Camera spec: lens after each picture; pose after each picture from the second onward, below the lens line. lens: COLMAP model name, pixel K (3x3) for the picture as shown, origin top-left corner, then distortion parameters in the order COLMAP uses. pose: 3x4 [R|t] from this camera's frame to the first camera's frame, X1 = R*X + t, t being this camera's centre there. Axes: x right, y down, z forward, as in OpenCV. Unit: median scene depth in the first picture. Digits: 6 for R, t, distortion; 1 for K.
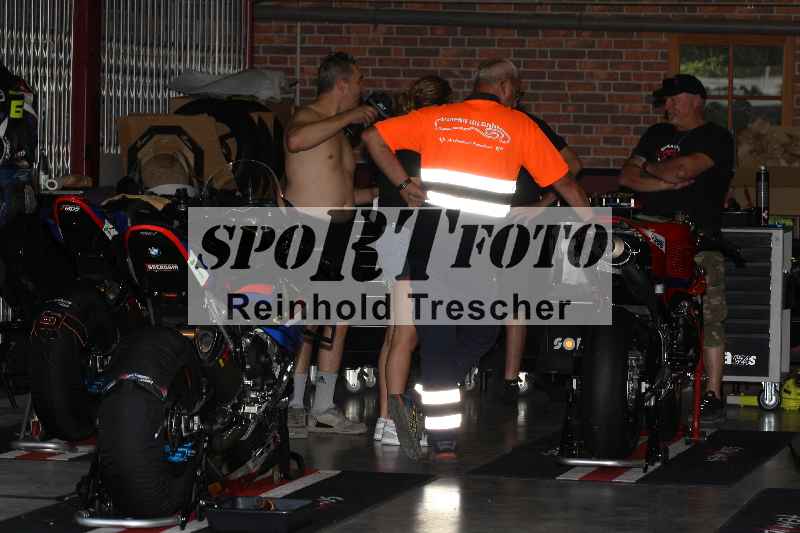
lens RADIAL K [[3420.3, 0, 400.0], [0, 3420.3, 266.5], [0, 0, 1]] dist [0.104583, 0.912492]
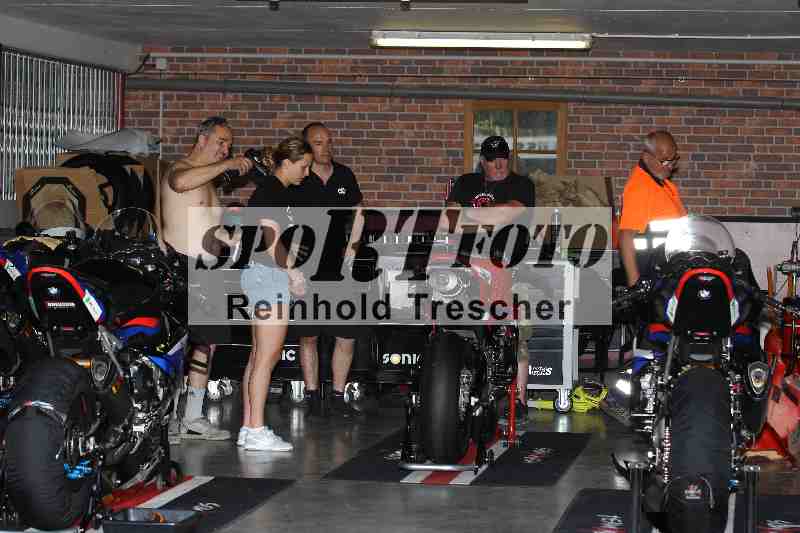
lens RADIAL K [[2614.4, 0, 400.0], [0, 2614.4, 266.5], [0, 0, 1]] dist [-0.125473, -1.140115]
pose [[0.997721, -0.005493, 0.067245, -0.011458], [0.005875, 0.999968, -0.005475, -0.005007], [-0.067213, 0.005858, 0.997721, 0.100844]]
